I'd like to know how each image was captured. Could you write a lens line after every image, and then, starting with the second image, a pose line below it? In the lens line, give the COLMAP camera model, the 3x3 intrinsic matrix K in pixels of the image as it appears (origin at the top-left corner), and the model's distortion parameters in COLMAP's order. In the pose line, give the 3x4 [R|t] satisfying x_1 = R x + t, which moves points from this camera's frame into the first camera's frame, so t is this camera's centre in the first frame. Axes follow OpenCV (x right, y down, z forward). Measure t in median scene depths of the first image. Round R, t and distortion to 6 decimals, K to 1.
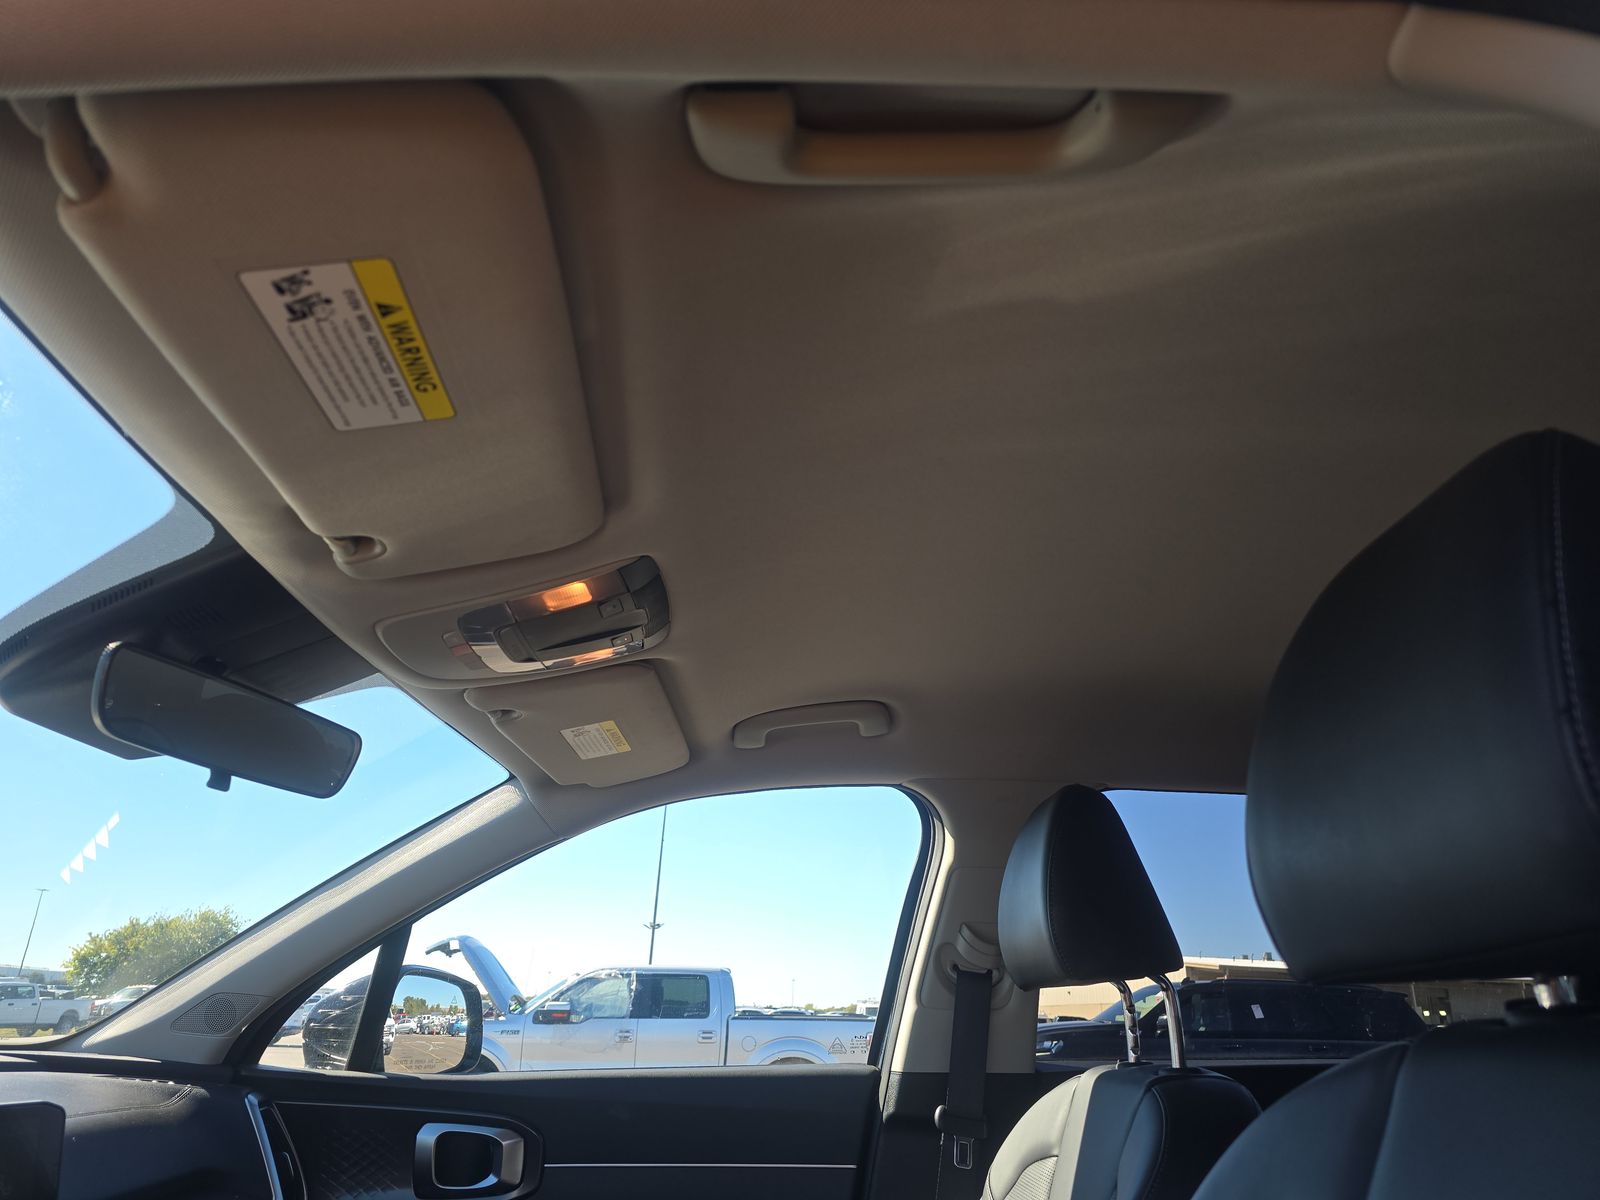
lens RADIAL K [[1089.2, 0, 800.0], [0, 1089.2, 600.0], [0, 0, 1]] dist [0.066685, -0.069823]
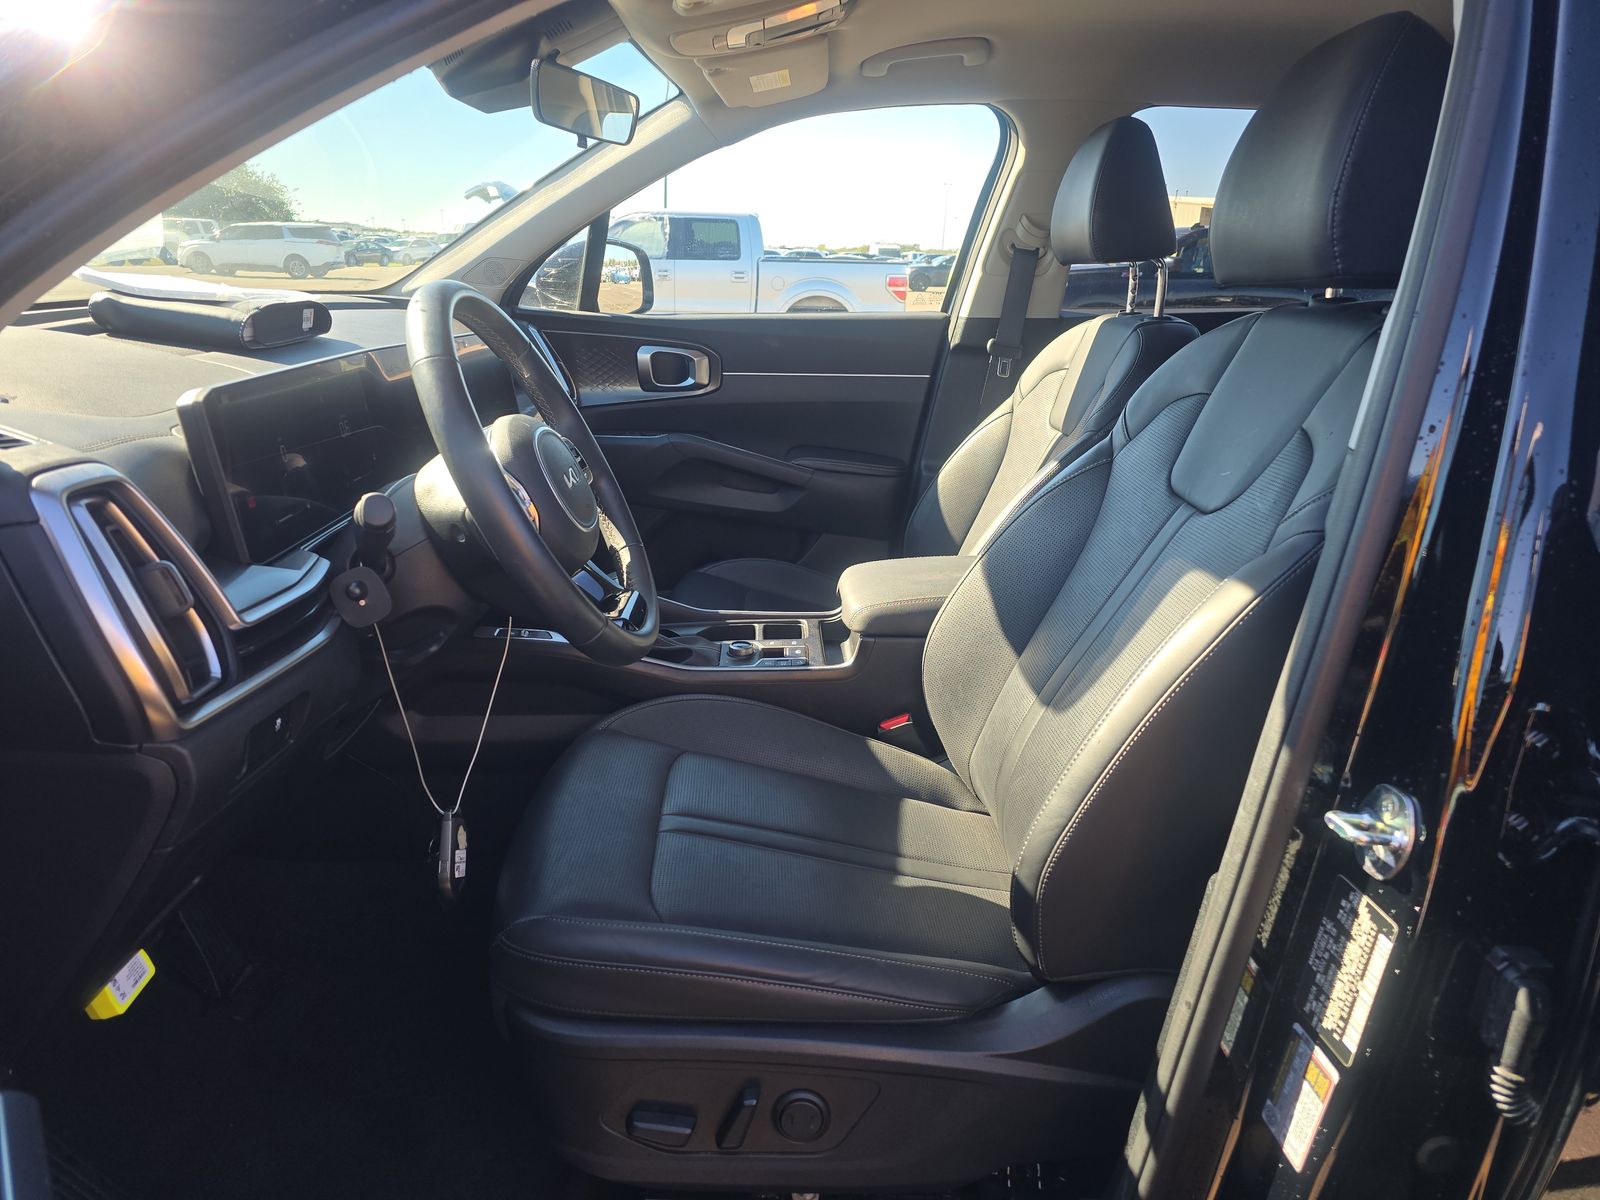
lens RADIAL K [[1089.2, 0, 800.0], [0, 1089.2, 600.0], [0, 0, 1]] dist [0.066685, -0.069823]
pose [[0.999913, 0.011535, -0.006474, -0.111644], [-0.005056, 0.785588, 0.618729, -0.167171], [0.012223, -0.618642, 0.785578, -0.359507]]
